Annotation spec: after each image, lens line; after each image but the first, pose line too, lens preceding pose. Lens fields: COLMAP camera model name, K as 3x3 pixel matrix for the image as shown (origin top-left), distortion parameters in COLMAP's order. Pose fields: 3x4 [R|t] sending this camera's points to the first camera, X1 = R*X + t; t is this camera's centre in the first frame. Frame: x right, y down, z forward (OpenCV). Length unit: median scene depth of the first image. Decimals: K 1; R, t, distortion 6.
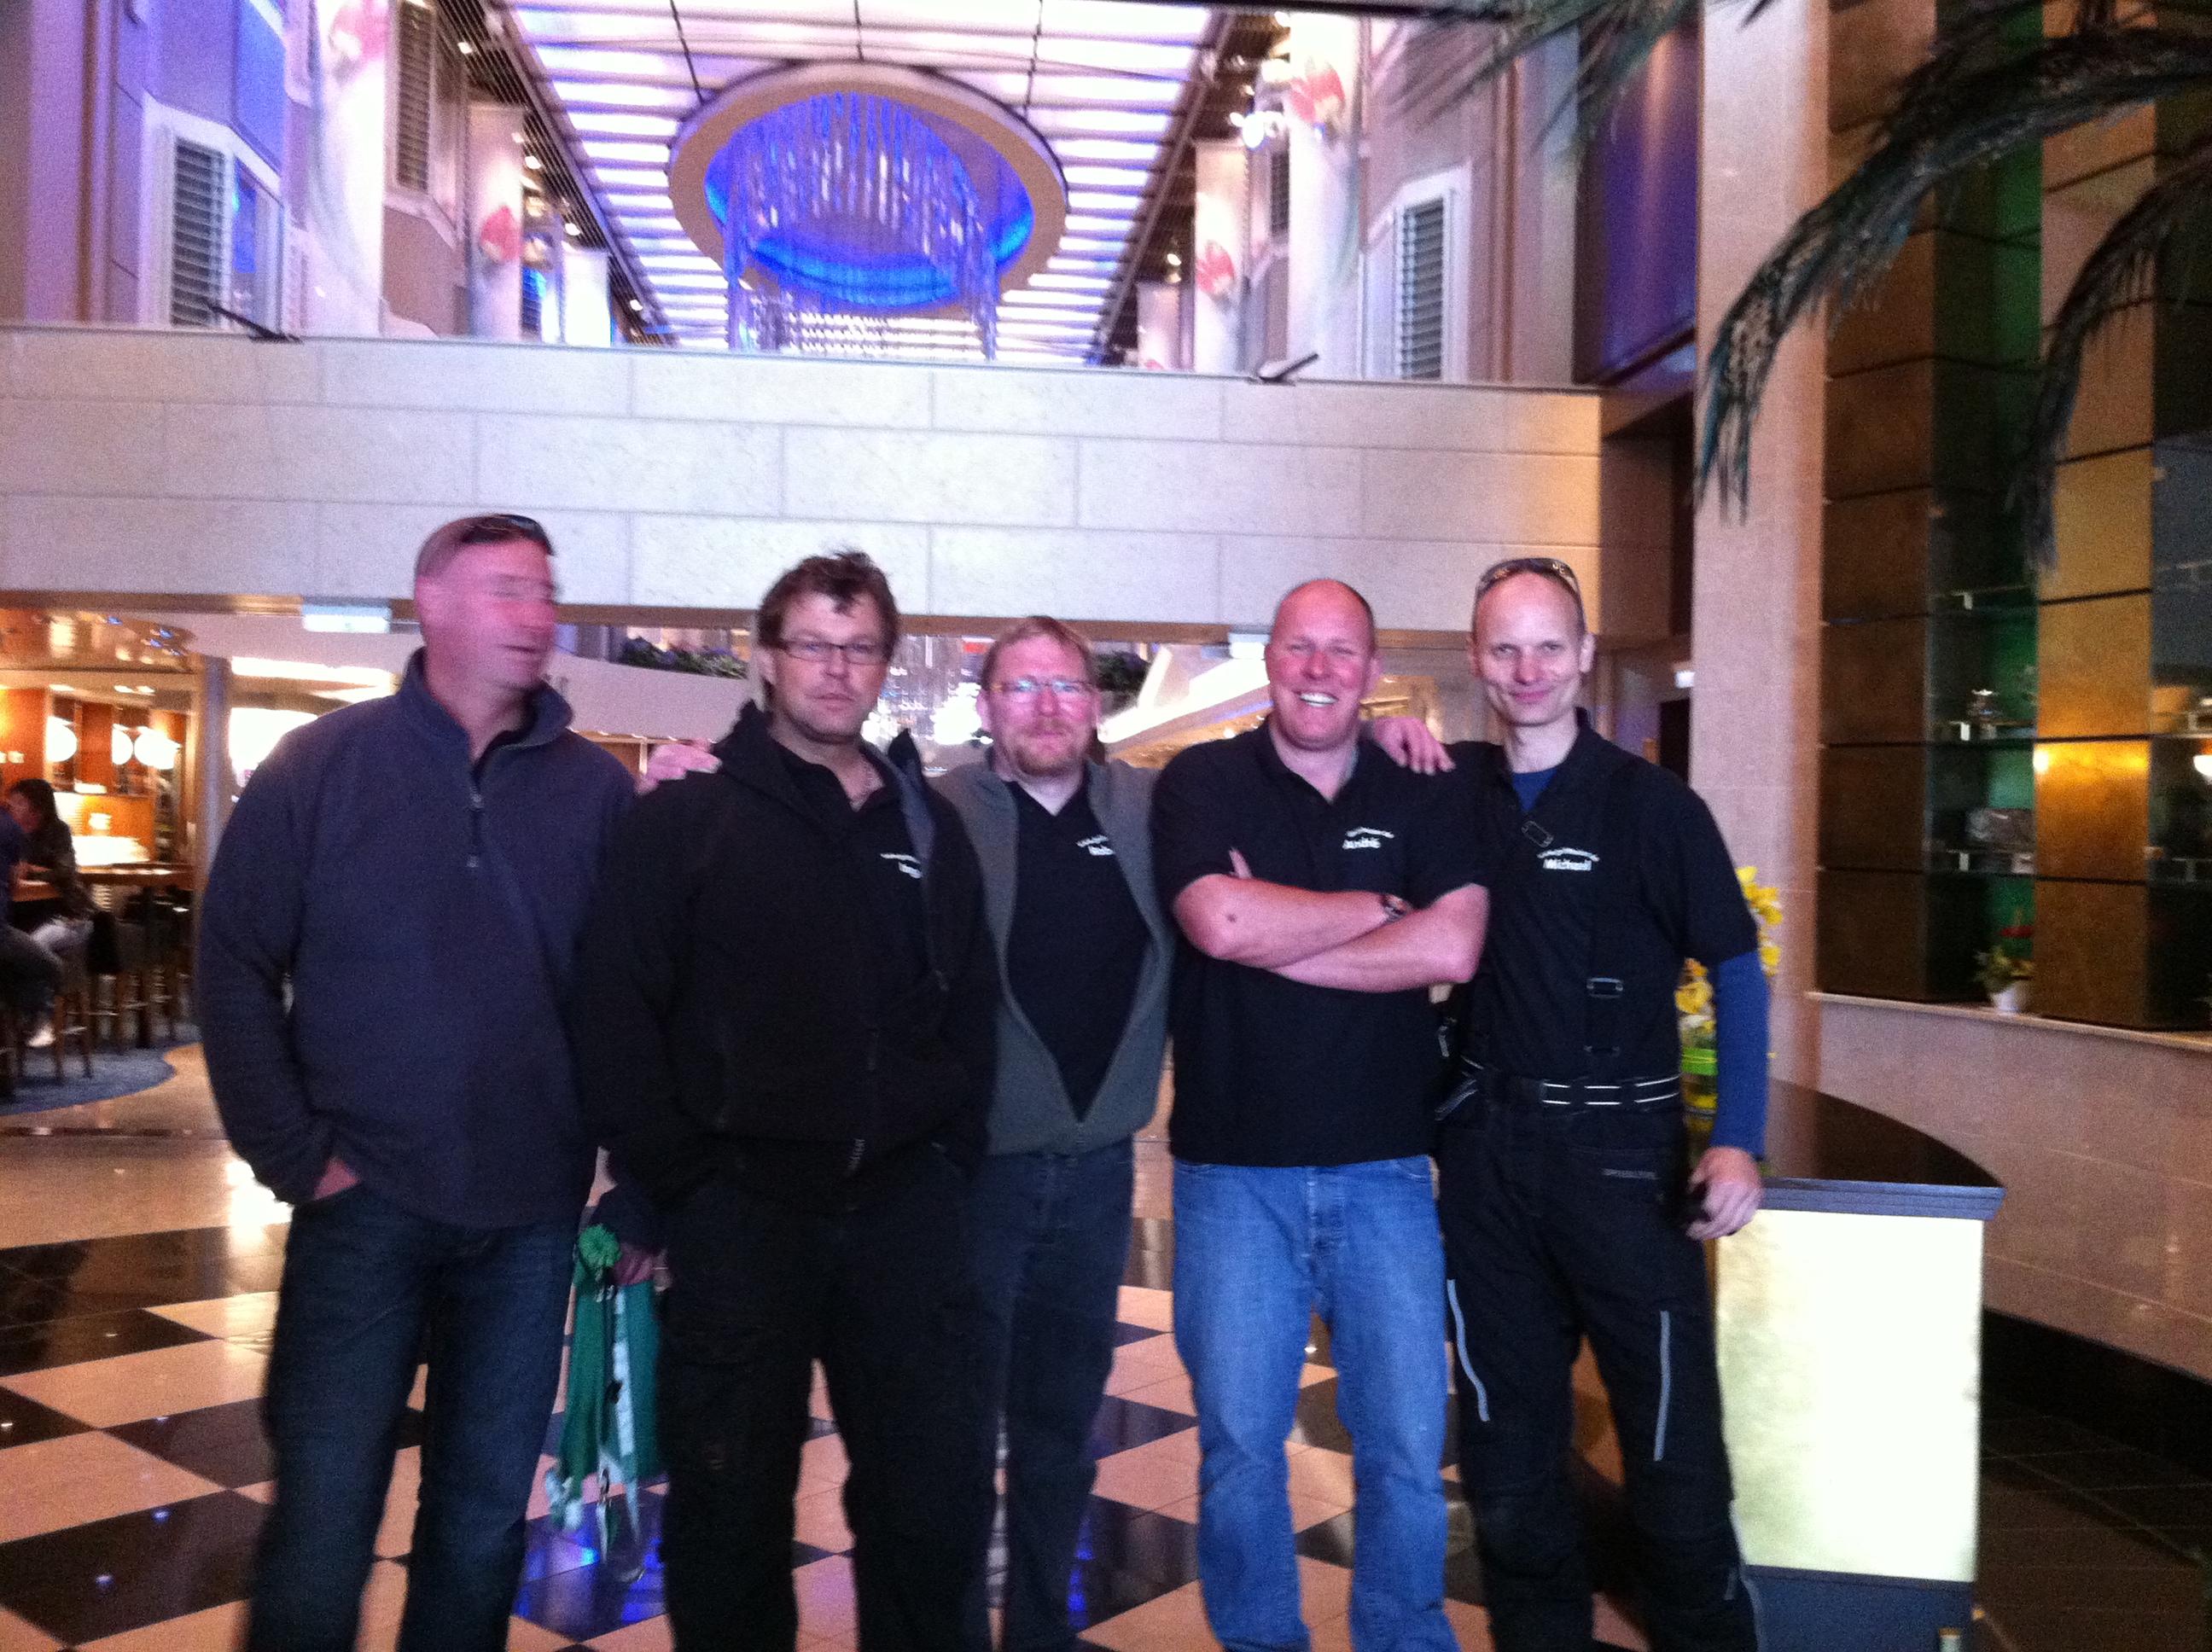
lens RADIAL K [[2049.4, 0, 1106.0], [0, 2049.4, 826.0], [0, 0, 1]] dist [0.043109, -0.149395]
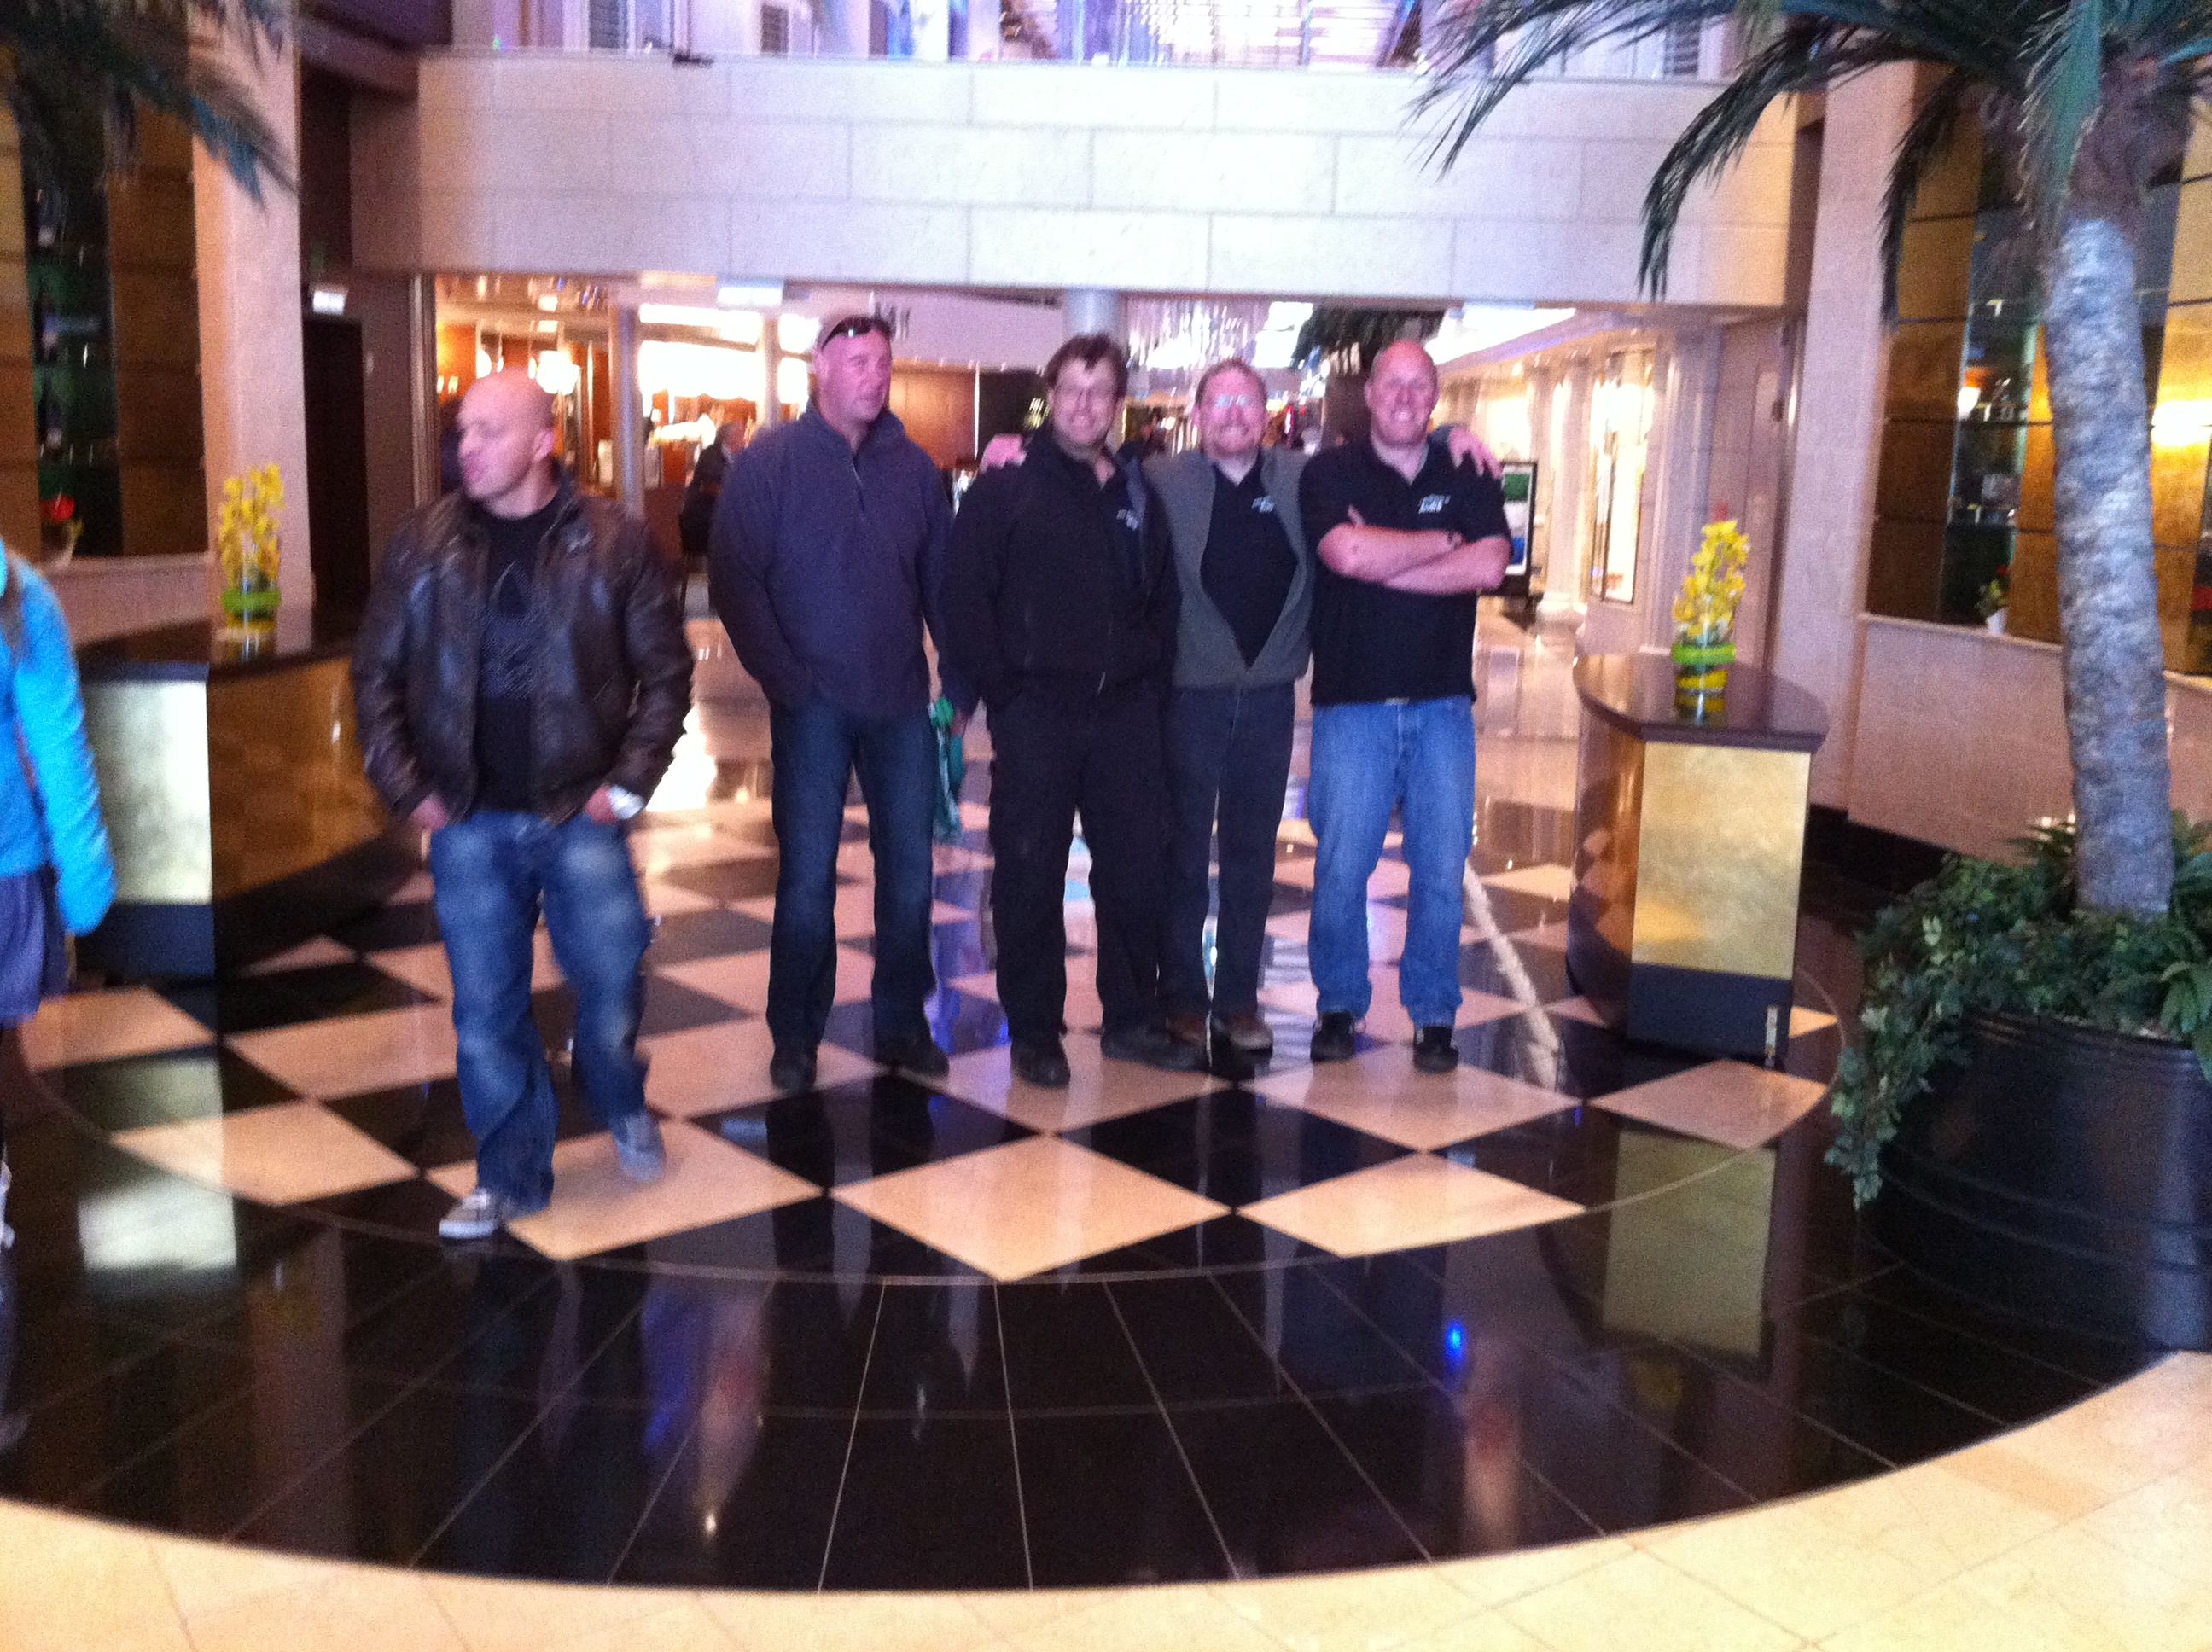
lens RADIAL K [[2049.0, 0, 1113.4], [0, 2049.0, 824.2], [0, 0, 1]] dist [0.017622, -0.113472]
pose [[0.987346, 0.039849, -0.153495, 0.208961], [-0.011086, 0.982890, 0.183859, -0.054115], [0.158195, -0.179830, 0.970894, -0.904092]]
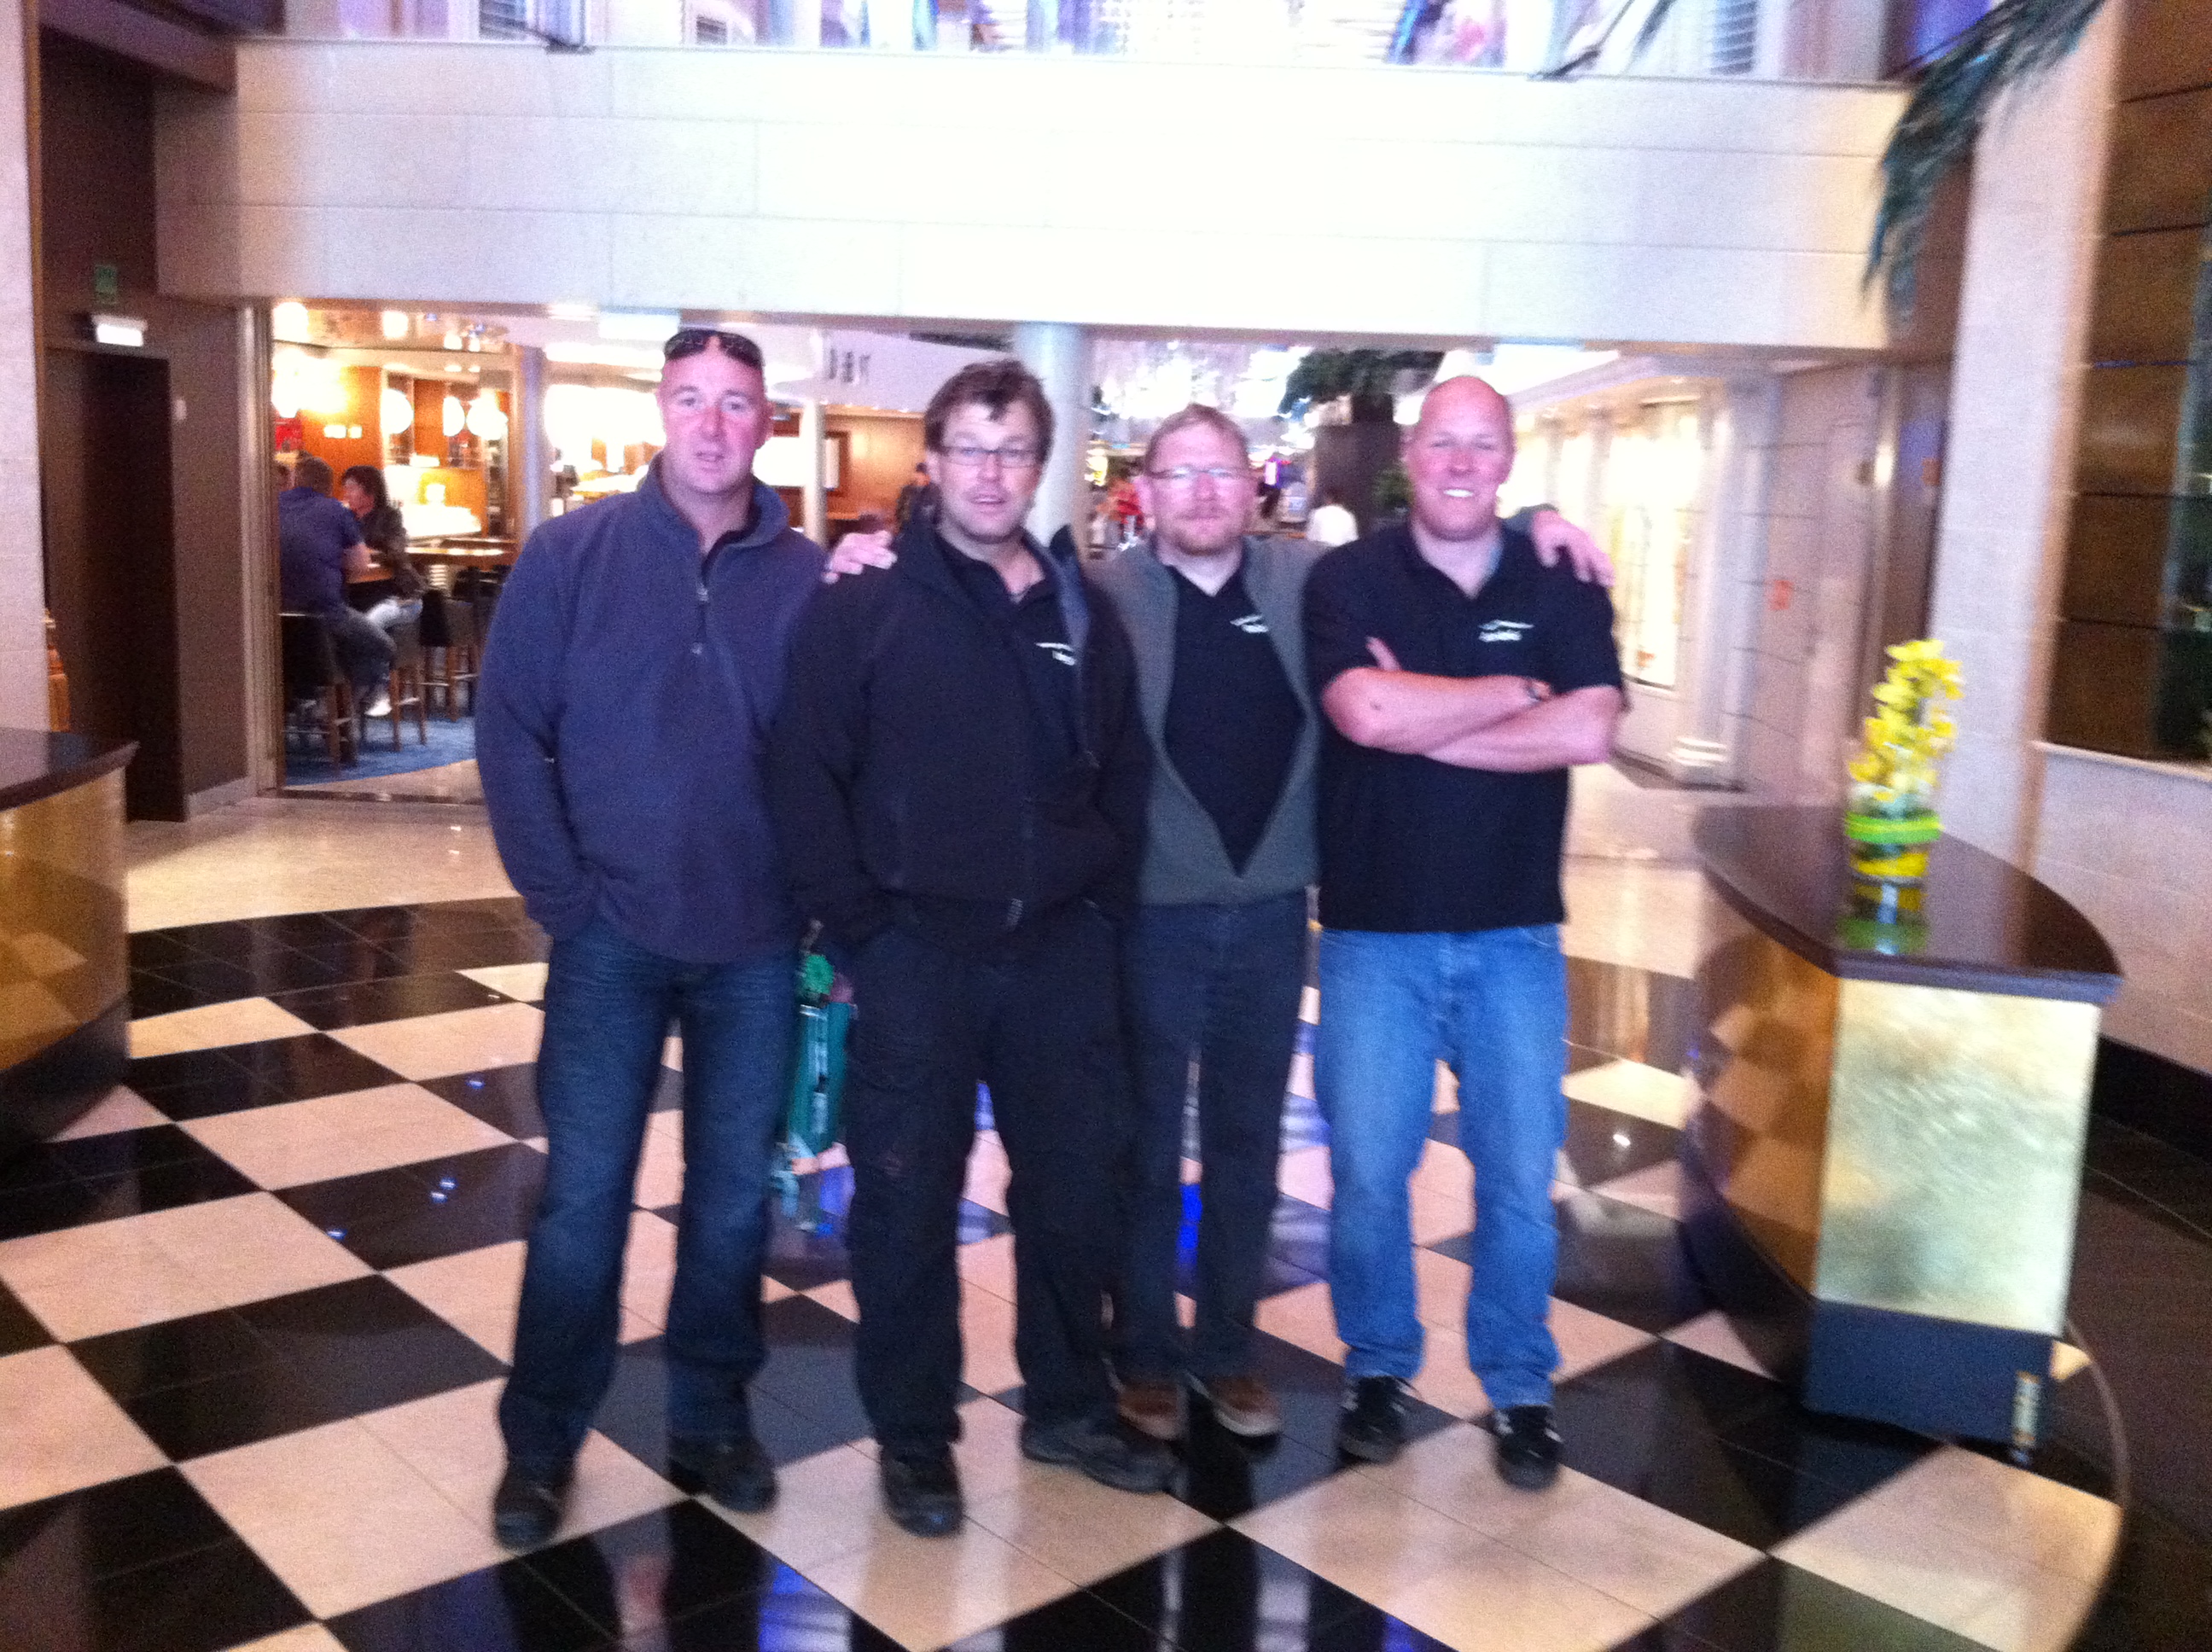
lens RADIAL K [[2084.1, 0, 1096.7], [0, 2084.1, 748.2], [0, 0, 1]] dist [-0.006706, -0.018432]
pose [[0.987485, 0.035417, -0.153687, 0.120682], [-0.016411, 0.992244, 0.123220, -0.085012], [0.156859, -0.119155, 0.980407, -0.101382]]
